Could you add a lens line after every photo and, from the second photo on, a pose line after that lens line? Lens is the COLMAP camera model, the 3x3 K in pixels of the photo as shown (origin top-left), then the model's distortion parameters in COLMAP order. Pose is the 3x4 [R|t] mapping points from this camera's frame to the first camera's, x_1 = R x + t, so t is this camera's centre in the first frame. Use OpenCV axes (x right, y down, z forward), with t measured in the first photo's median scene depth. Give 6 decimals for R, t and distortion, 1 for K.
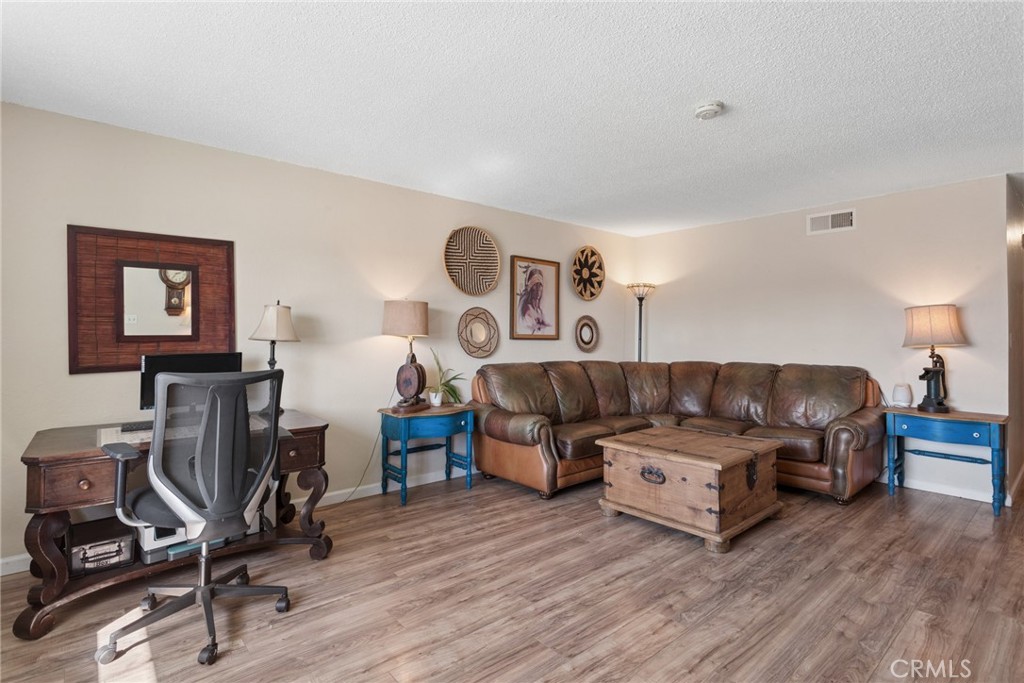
lens RADIAL K [[500.6, 0, 501.8], [0, 500.6, 332.6], [0, 0, 1]] dist [-0.014552, 0.005713]
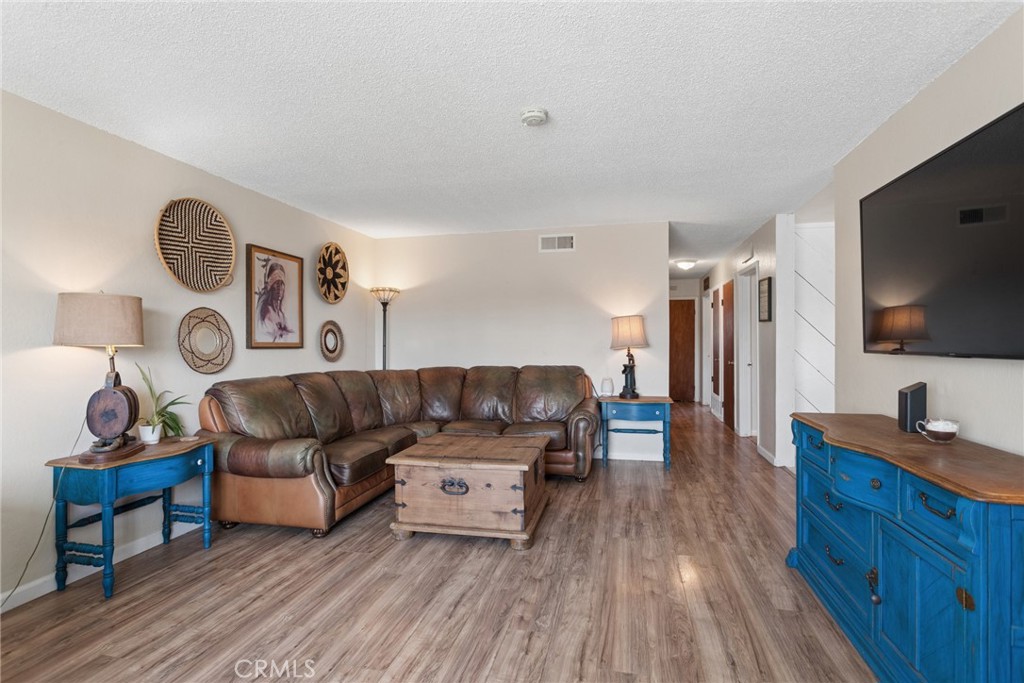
lens RADIAL K [[500.6, 0, 508.0], [0, 500.6, 343.8], [0, 0, 1]] dist [-0.014552, 0.005713]
pose [[0.803951, -0.014410, 0.594521, -0.137019], [0.010202, 0.999893, 0.010439, 0.001658], [-0.594608, -0.002327, 0.804012, 0.125651]]
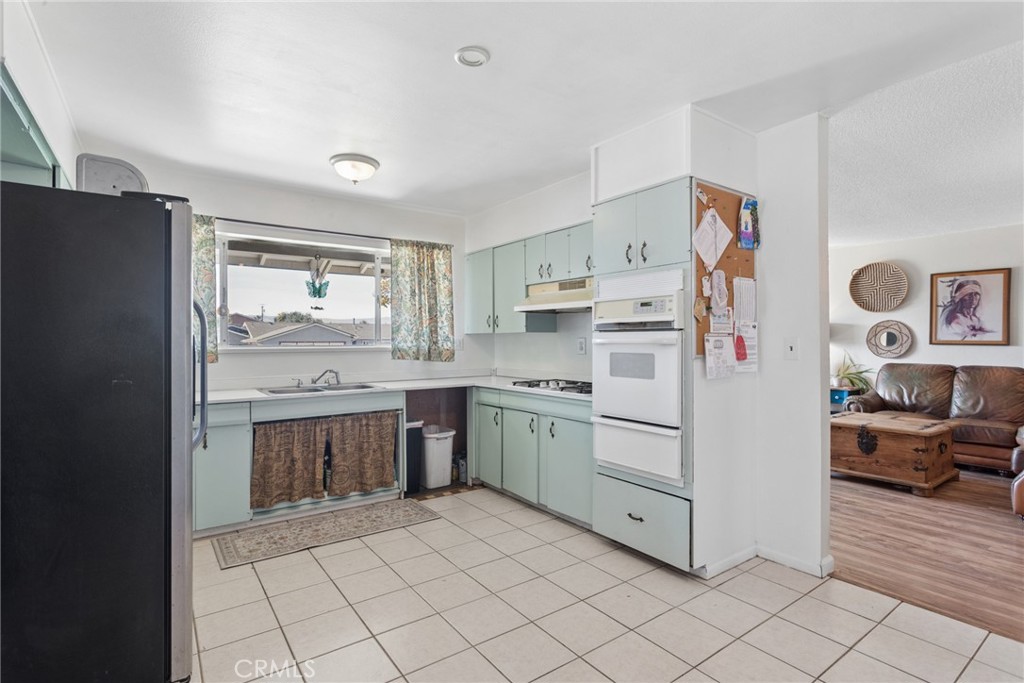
lens RADIAL K [[500.6, 0, 514.2], [0, 500.6, 342.0], [0, 0, 1]] dist [-0.014552, 0.005713]
pose [[-0.074282, -0.000483, -0.997237, 1.431132], [0.003424, 0.999994, -0.000740, 0.005712], [0.997231, -0.003470, -0.074280, 0.107576]]
